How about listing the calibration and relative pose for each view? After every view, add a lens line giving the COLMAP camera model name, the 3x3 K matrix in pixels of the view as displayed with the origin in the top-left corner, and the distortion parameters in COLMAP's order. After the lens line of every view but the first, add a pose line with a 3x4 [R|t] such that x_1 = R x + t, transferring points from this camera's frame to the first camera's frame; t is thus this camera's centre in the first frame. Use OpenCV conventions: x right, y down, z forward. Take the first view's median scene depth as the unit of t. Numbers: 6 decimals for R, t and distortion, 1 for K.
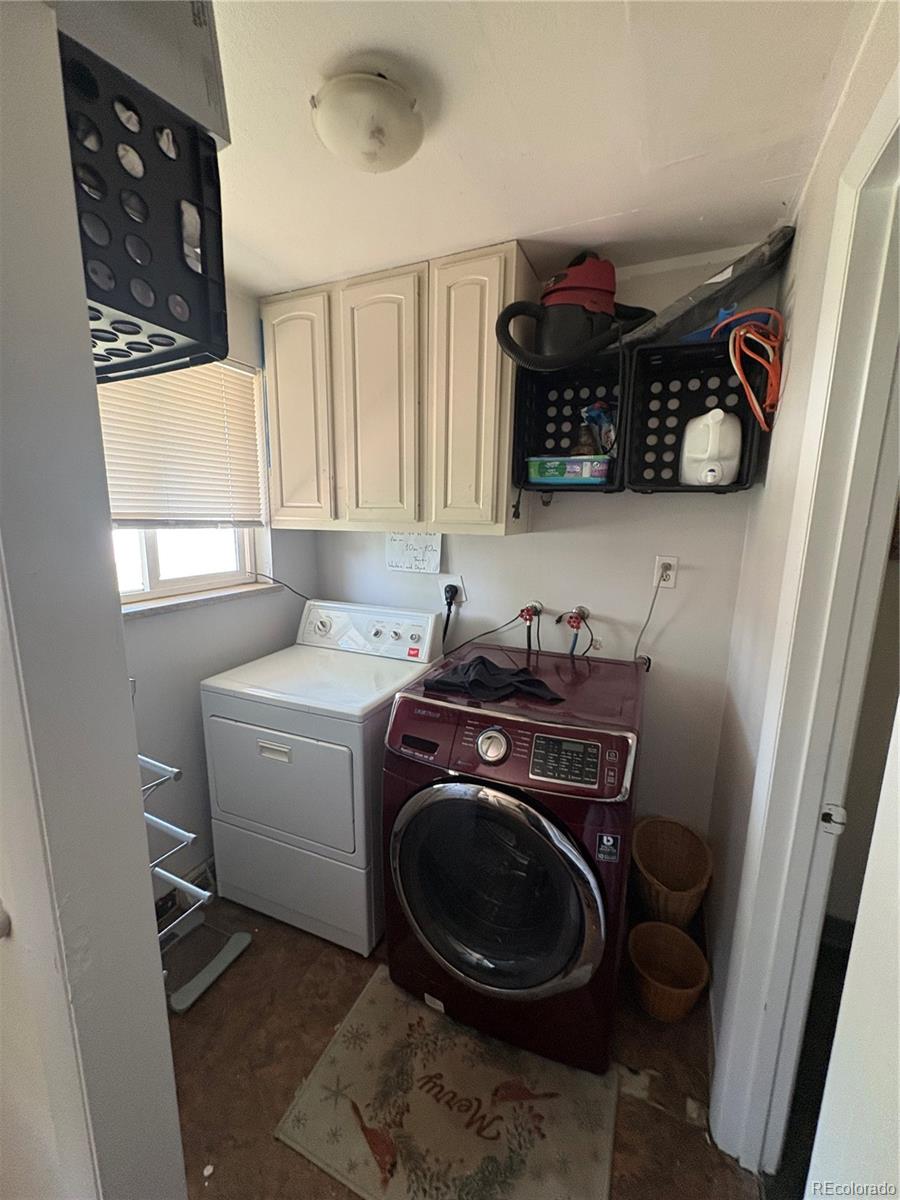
lens RADIAL K [[482.1, 0, 450.5], [0, 482.1, 600.6], [0, 0, 1]] dist [-0.000350, 0.000514]
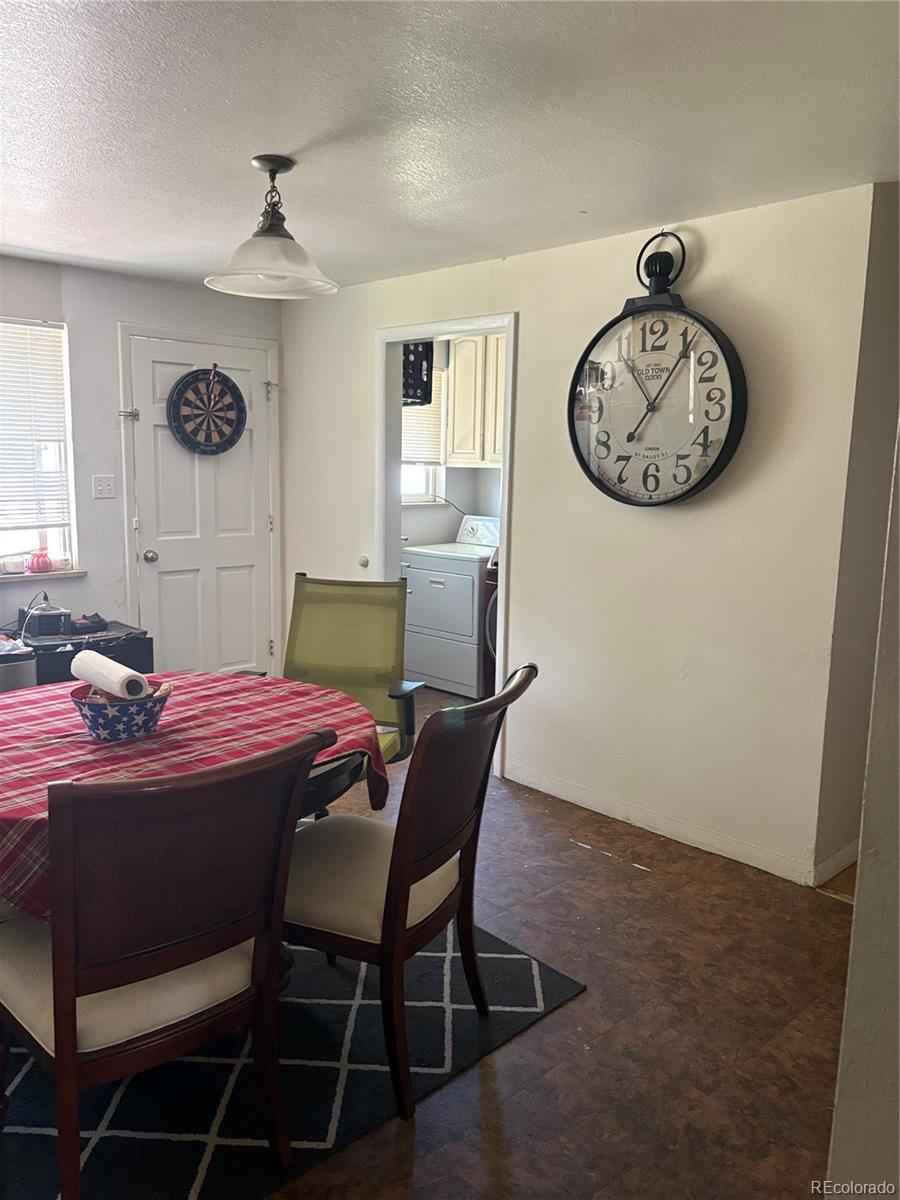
lens RADIAL K [[901.9, 0, 443.8], [0, 901.9, 606.0], [0, 0, 1]] dist [0.039881, -0.034312]
pose [[0.930079, 0.065174, -0.361531, 0.748033], [-0.073945, 0.997207, -0.010462, 0.349786], [0.359840, 0.036464, 0.932301, -1.808742]]
